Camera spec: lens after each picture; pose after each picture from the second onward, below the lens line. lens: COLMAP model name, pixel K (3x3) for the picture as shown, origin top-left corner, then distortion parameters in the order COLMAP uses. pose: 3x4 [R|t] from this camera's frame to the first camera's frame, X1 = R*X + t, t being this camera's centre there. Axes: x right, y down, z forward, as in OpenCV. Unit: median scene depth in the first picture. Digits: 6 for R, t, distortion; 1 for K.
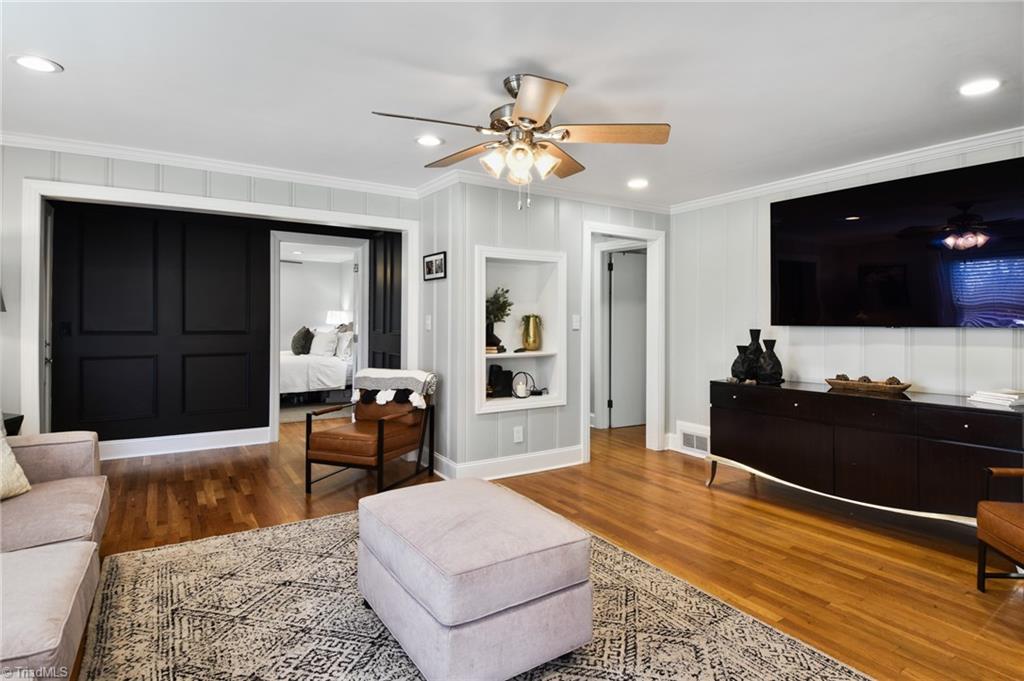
lens RADIAL K [[543.2, 0, 526.4], [0, 543.2, 319.6], [0, 0, 1]] dist [0.054217, -0.050989]
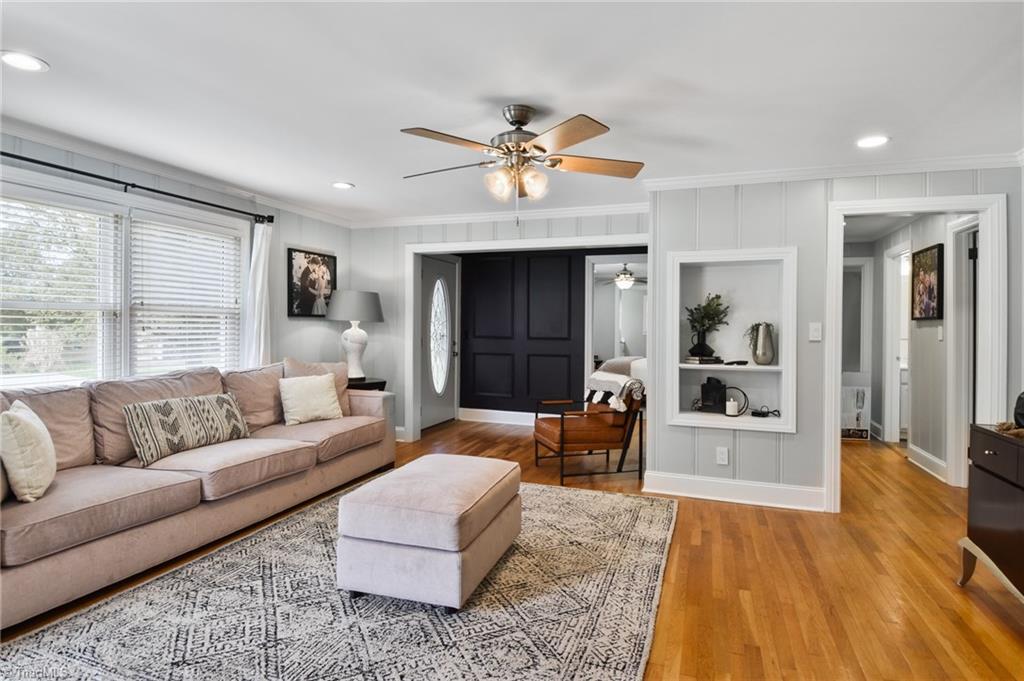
lens RADIAL K [[539.9, 0, 525.0], [0, 539.9, 332.7], [0, 0, 1]] dist [0.018173, -0.001363]
pose [[0.620583, 0.007873, -0.784101, 0.578299], [-0.007544, 0.999963, 0.004070, 0.007150], [0.784105, 0.003389, 0.620619, 0.222163]]
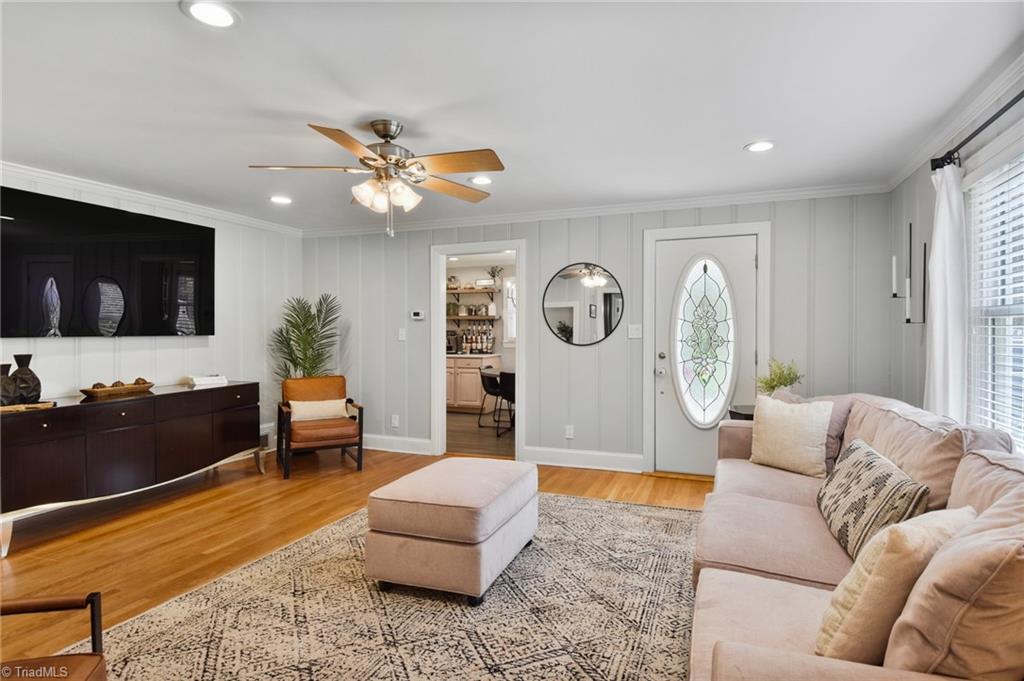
lens RADIAL K [[538.7, 0, 518.9], [0, 538.7, 330.1], [0, 0, 1]] dist [0.001169, 0.000023]
pose [[-0.586206, -0.002392, 0.810158, -0.734163], [-0.000653, 0.999997, 0.002480, -0.004086], [-0.810162, 0.000924, -0.586206, 0.969421]]
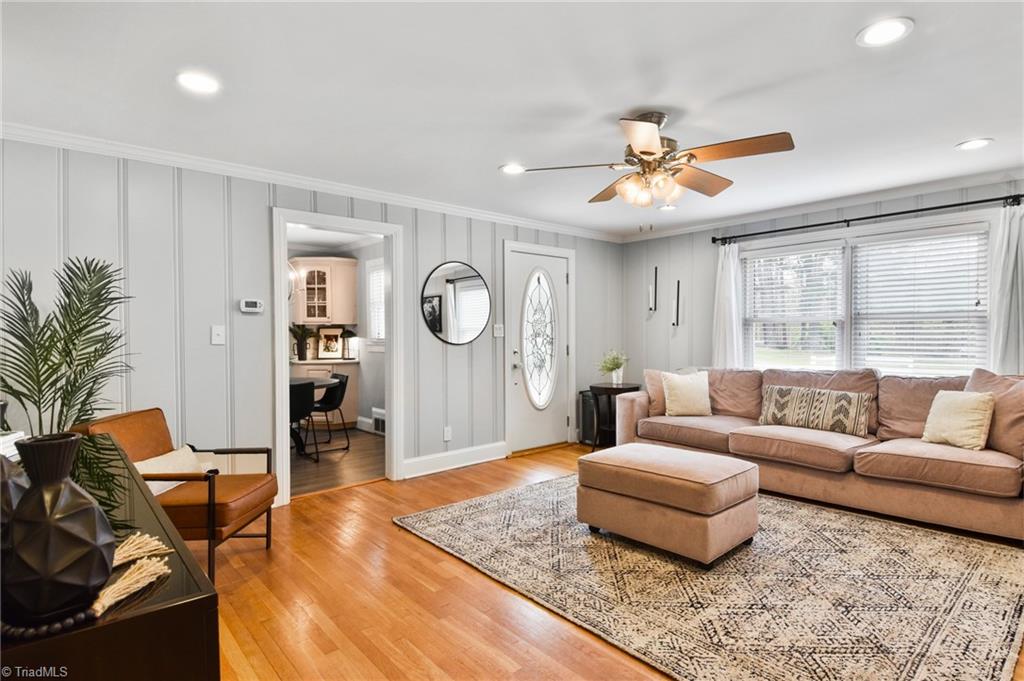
lens RADIAL K [[539.9, 0, 525.0], [0, 539.9, 332.7], [0, 0, 1]] dist [0.018173, -0.001363]
pose [[-0.989291, -0.002083, -0.145944, 0.279046], [-0.001960, 0.999998, -0.000987, 0.008351], [0.145946, -0.000690, -0.989292, 1.403593]]
